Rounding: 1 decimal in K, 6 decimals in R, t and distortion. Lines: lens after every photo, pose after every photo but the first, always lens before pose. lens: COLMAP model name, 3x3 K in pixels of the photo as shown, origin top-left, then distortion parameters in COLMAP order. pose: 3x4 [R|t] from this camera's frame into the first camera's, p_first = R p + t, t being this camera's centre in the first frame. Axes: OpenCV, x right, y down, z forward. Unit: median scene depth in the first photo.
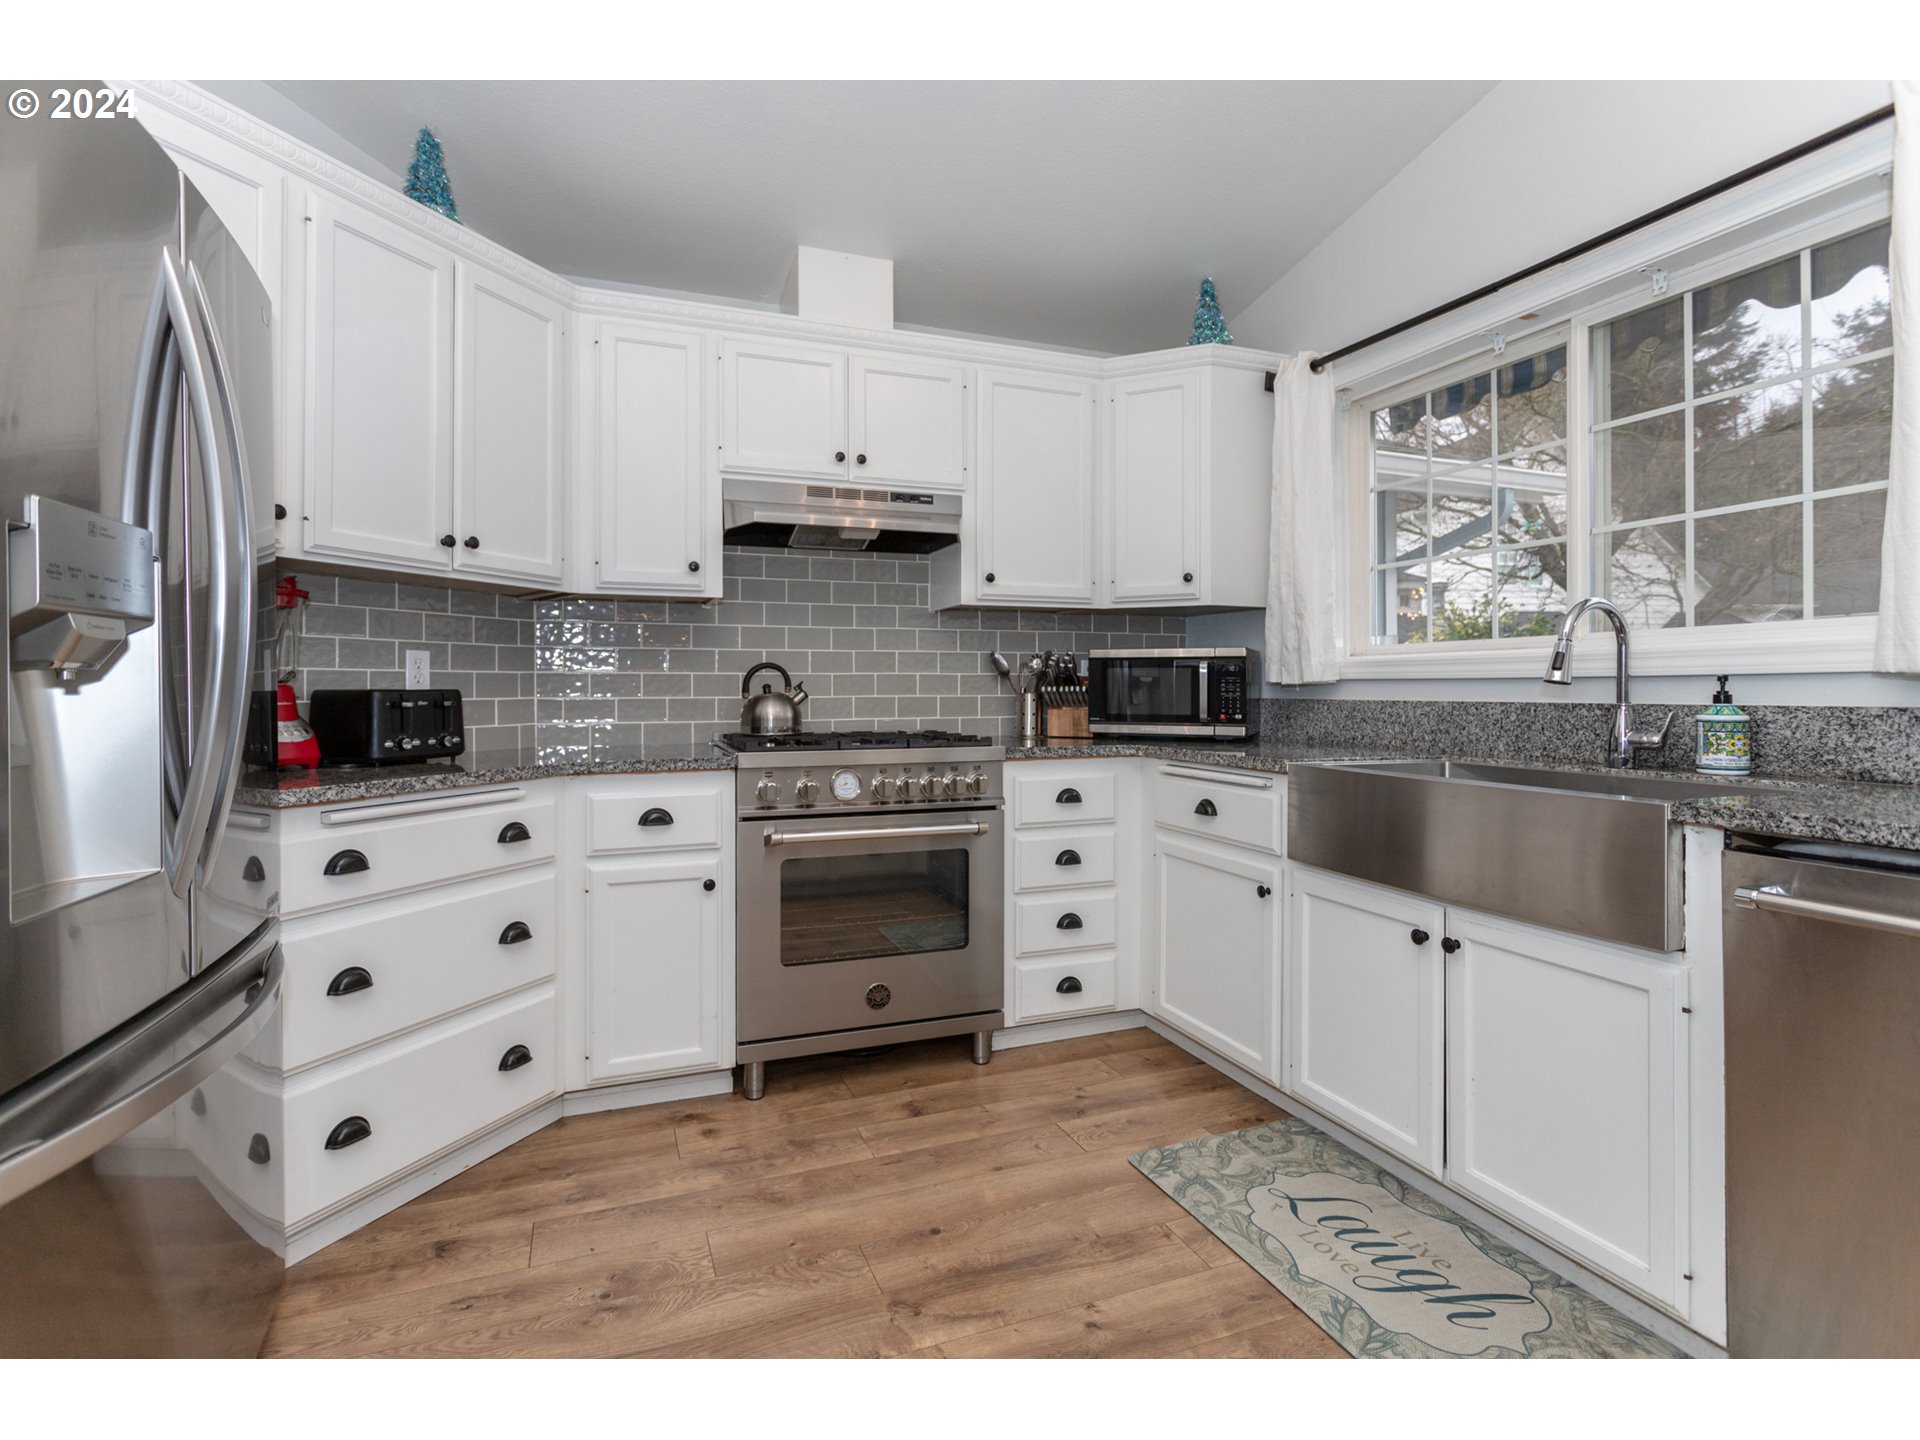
lens RADIAL K [[939.4, 0, 953.2], [0, 939.4, 681.1], [0, 0, 1]] dist [-0.000019, 0.000091]
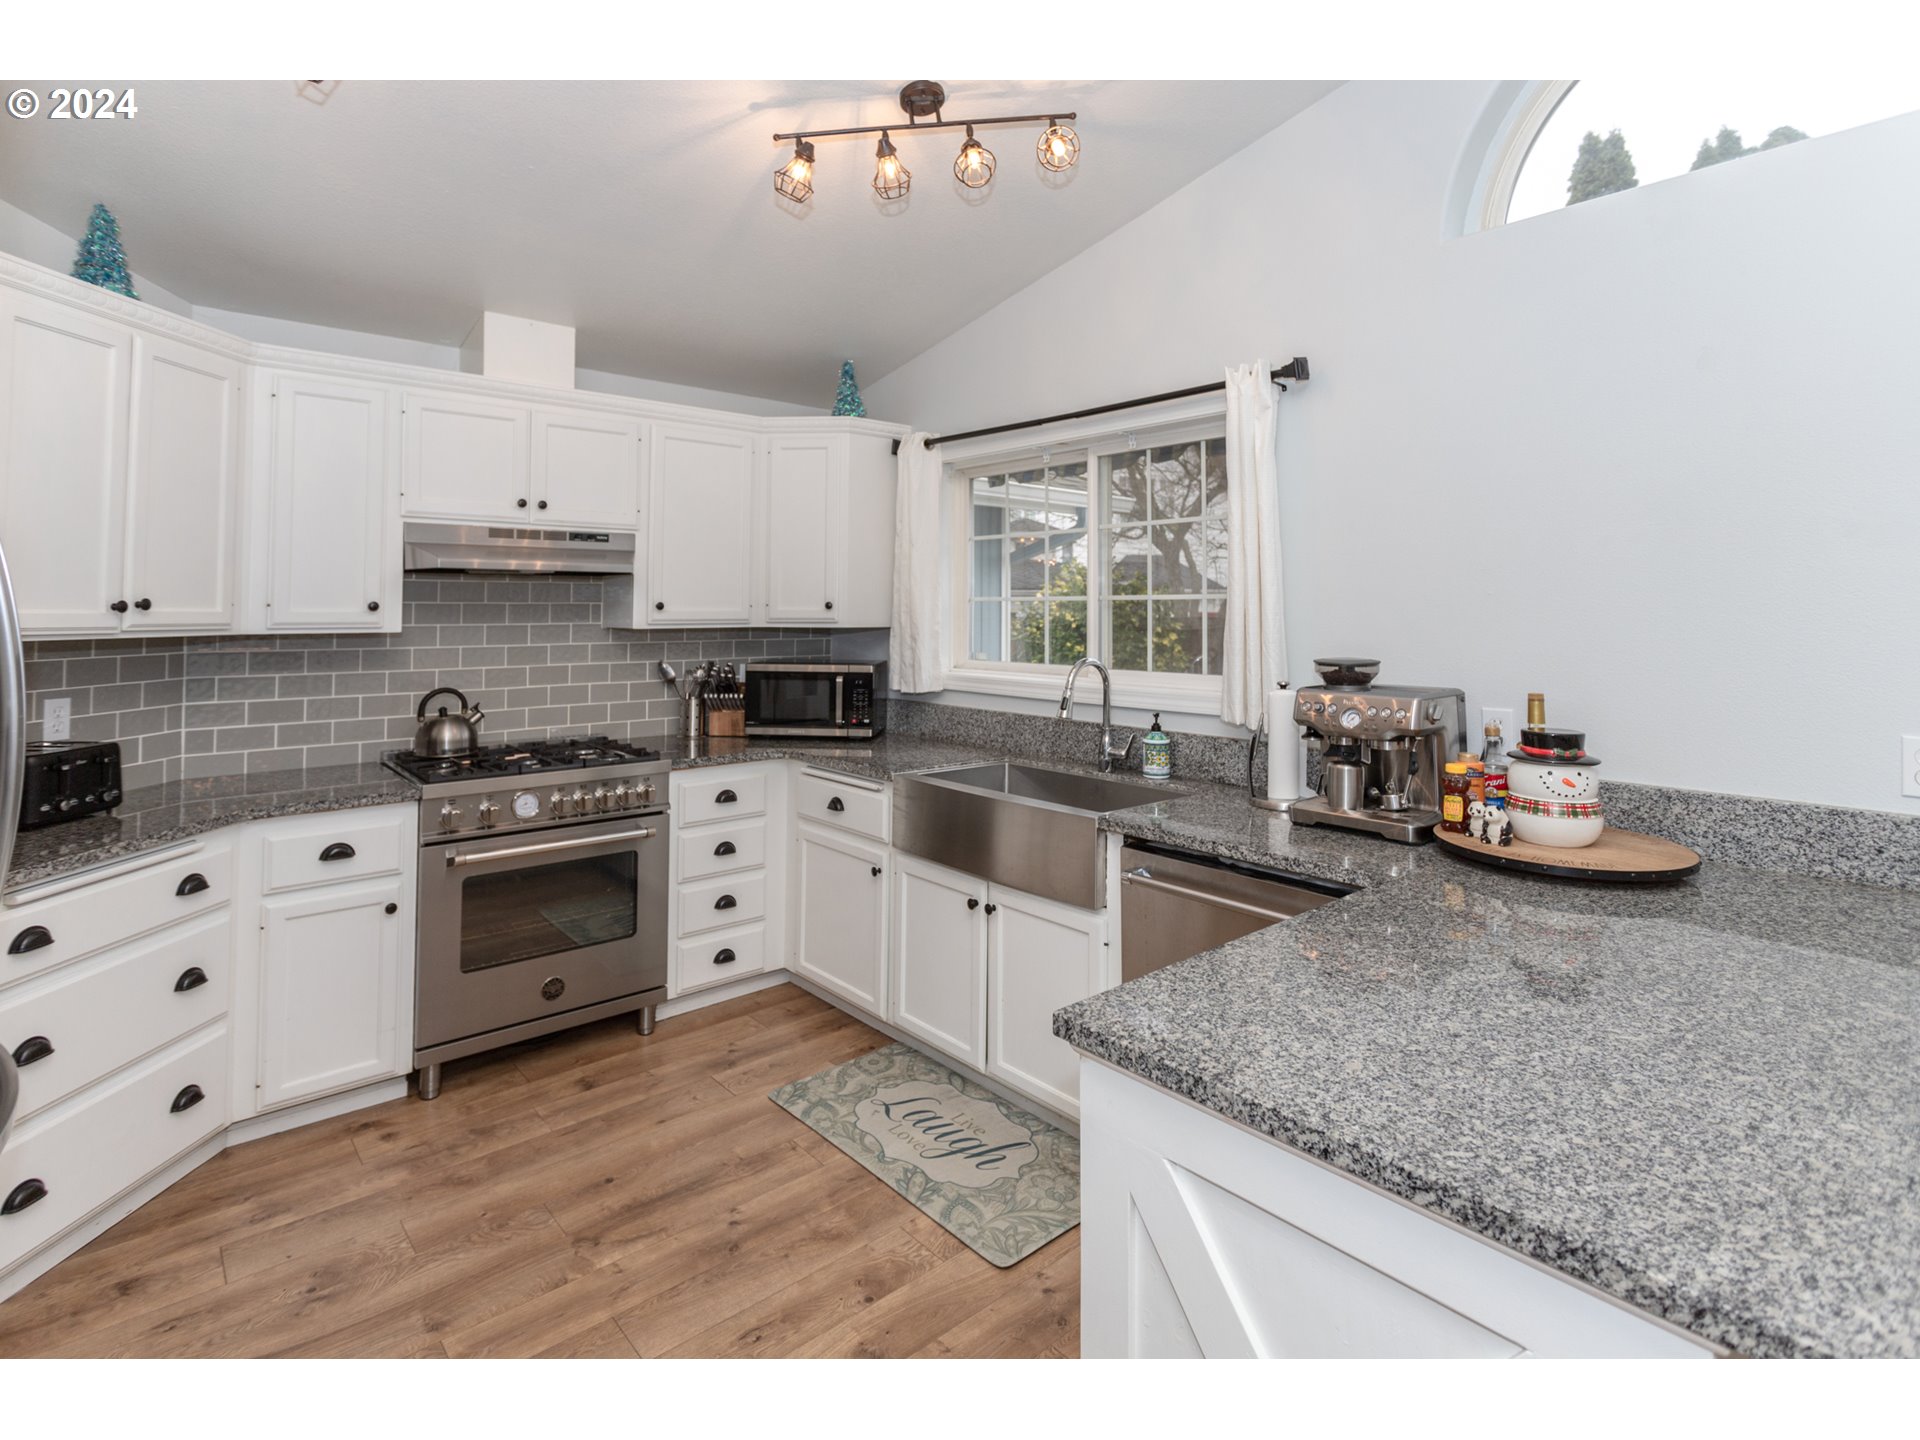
lens RADIAL K [[962.8, 0, 963.2], [0, 962.8, 573.0], [0, 0, 1]] dist [0.001549, -0.000520]
pose [[0.937909, 0.017007, 0.346464, -0.027711], [-0.006783, 0.999506, -0.030701, -0.147080], [-0.346815, 0.026445, 0.937561, -0.305408]]
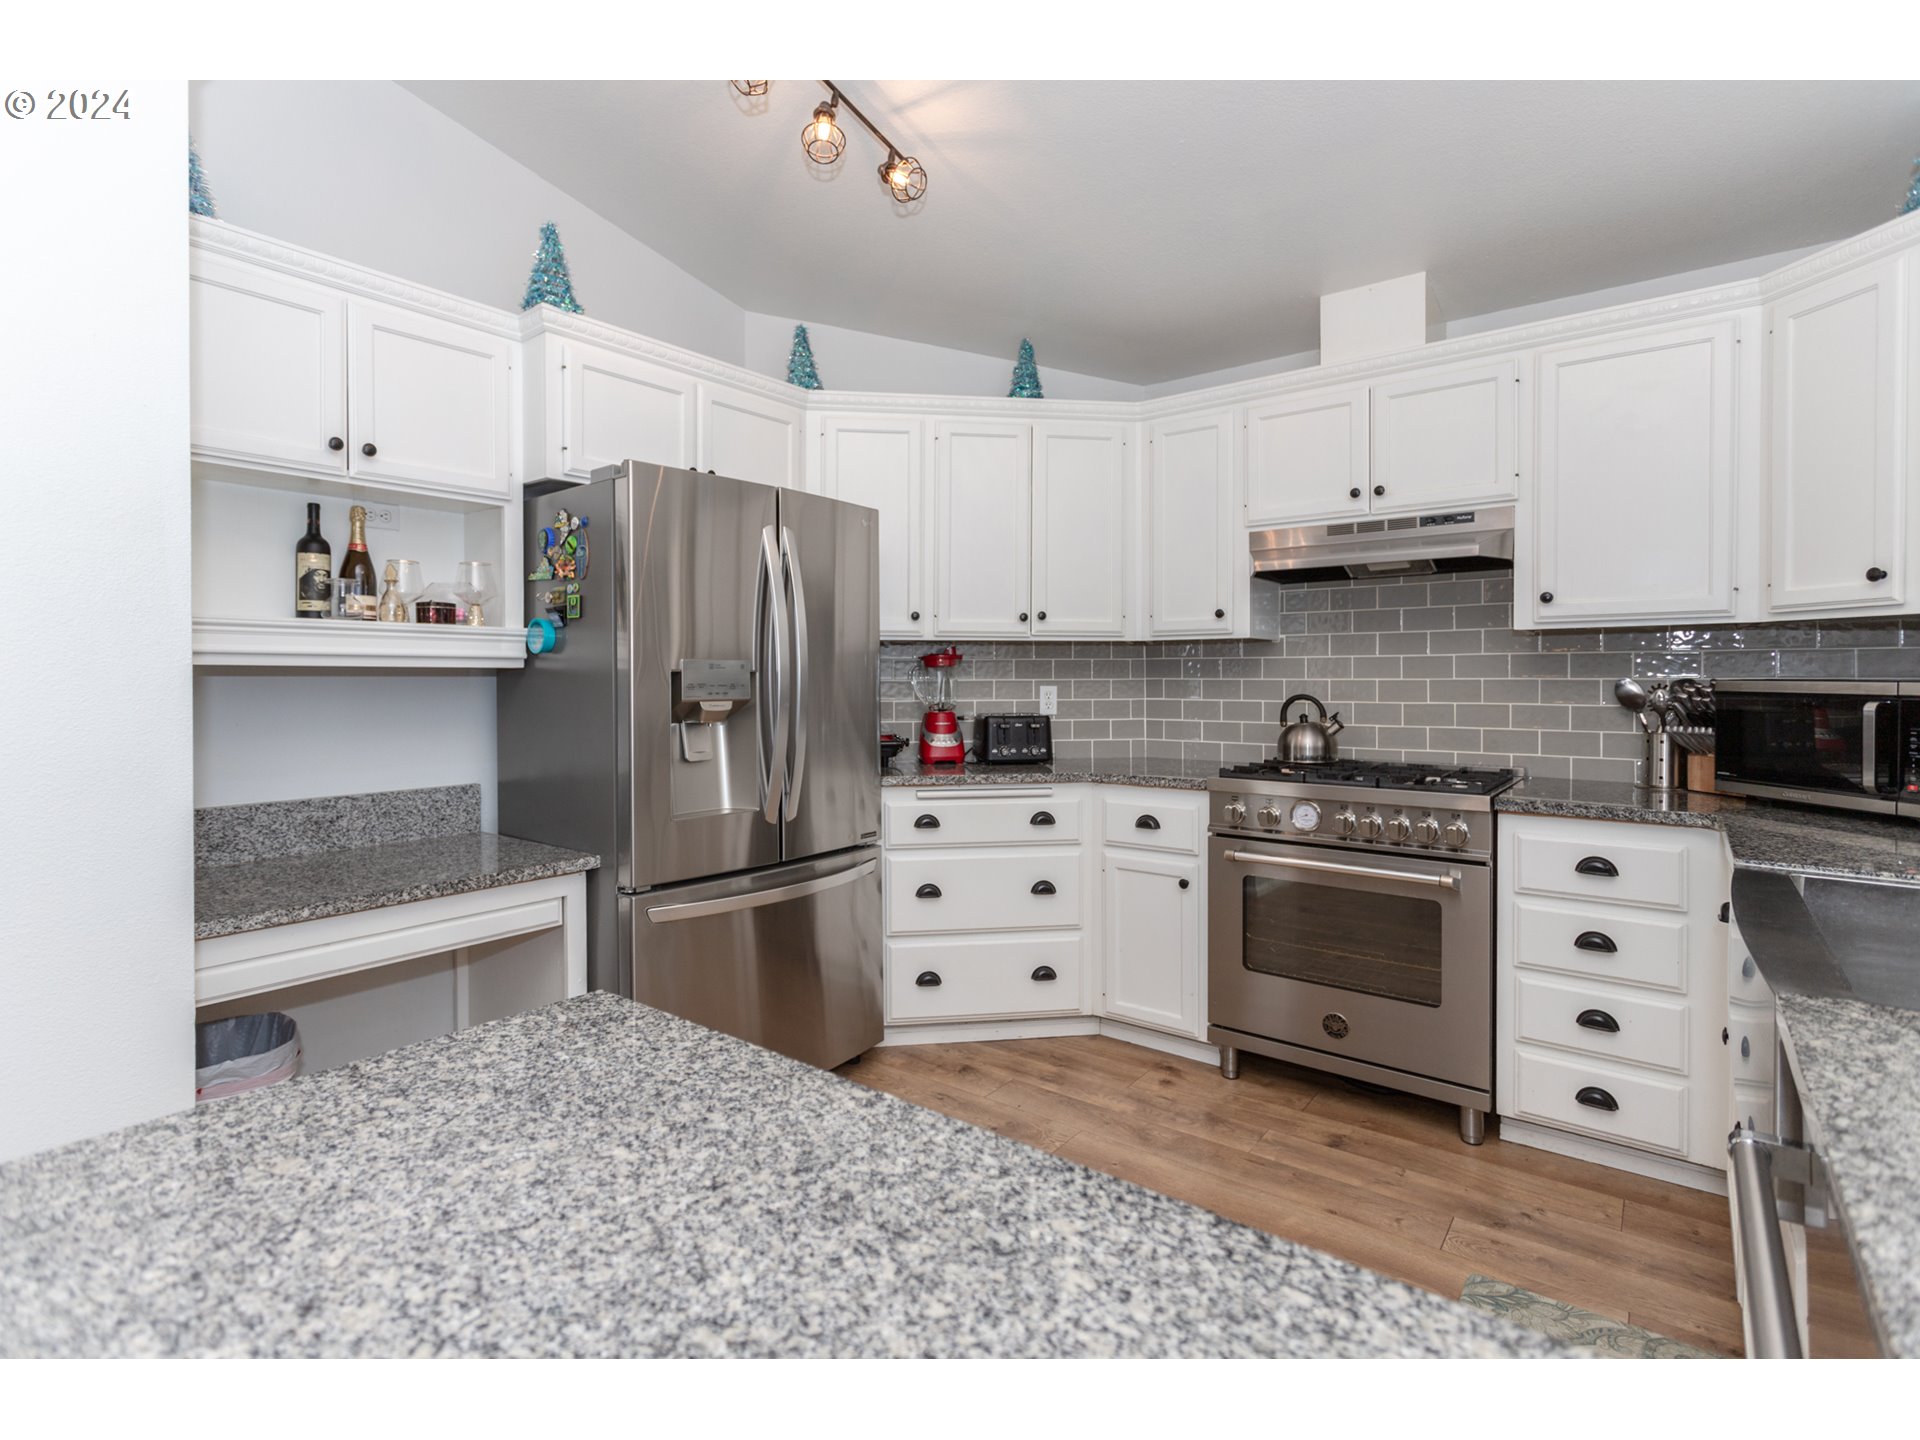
lens RADIAL K [[949.9, 0, 917.5], [0, 949.9, 673.1], [0, 0, 1]] dist [0.000480, -0.000031]
pose [[0.499062, -0.002020, -0.866564, 0.631223], [0.008193, 0.999964, 0.002388, -0.060329], [0.866527, -0.008292, 0.499061, 0.093269]]
